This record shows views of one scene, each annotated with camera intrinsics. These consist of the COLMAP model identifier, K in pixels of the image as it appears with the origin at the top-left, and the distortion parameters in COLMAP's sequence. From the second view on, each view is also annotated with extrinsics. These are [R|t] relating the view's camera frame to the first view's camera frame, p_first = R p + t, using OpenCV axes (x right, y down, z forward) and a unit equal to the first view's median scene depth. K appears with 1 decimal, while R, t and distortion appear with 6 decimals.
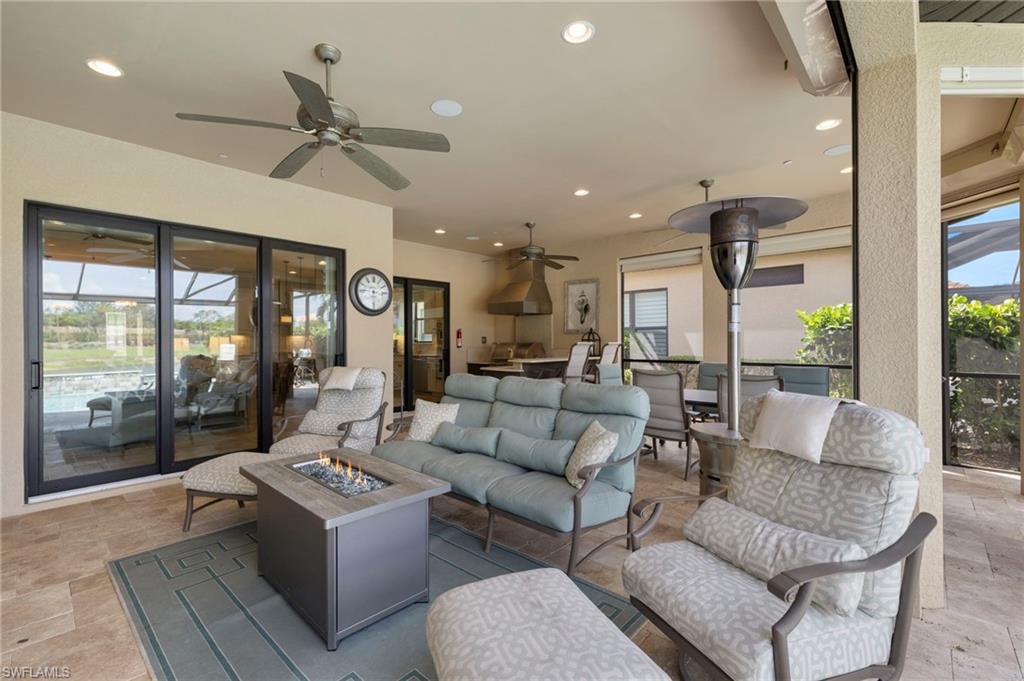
lens RADIAL K [[436.3, 0, 511.3], [0, 436.3, 335.1], [0, 0, 1]] dist [0.000148, 0.000235]
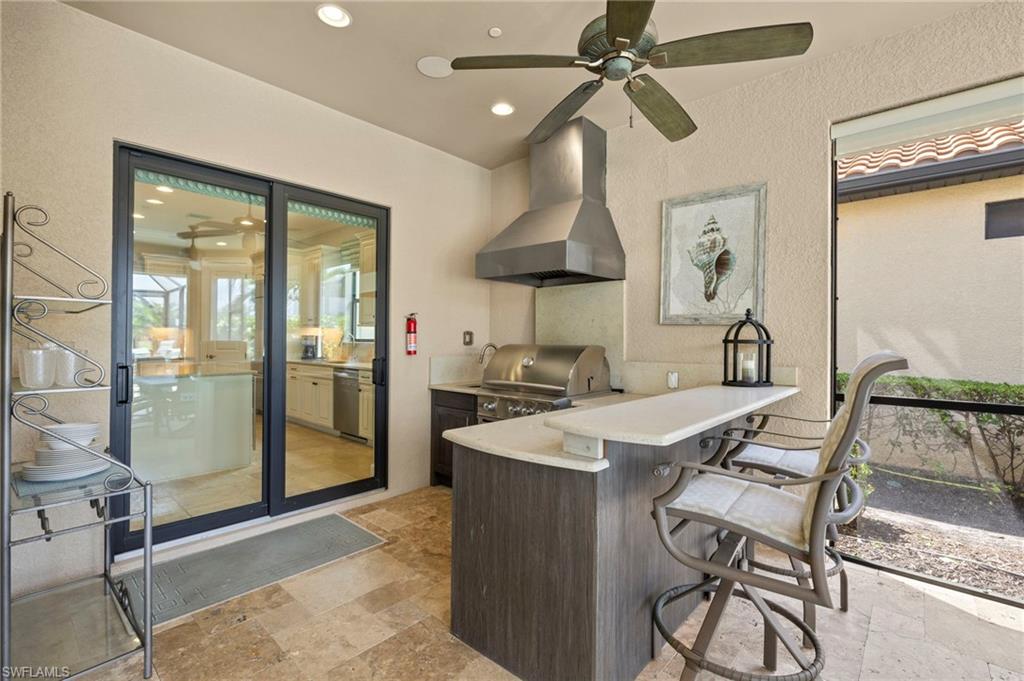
lens RADIAL K [[436.3, 0, 511.3], [0, 436.3, 335.1], [0, 0, 1]] dist [0.000148, 0.000235]
pose [[0.999847, 0.011666, 0.013071, -0.024212], [-0.011715, 0.999924, 0.003735, 0.006005], [-0.013027, -0.003888, 0.999908, 0.584910]]
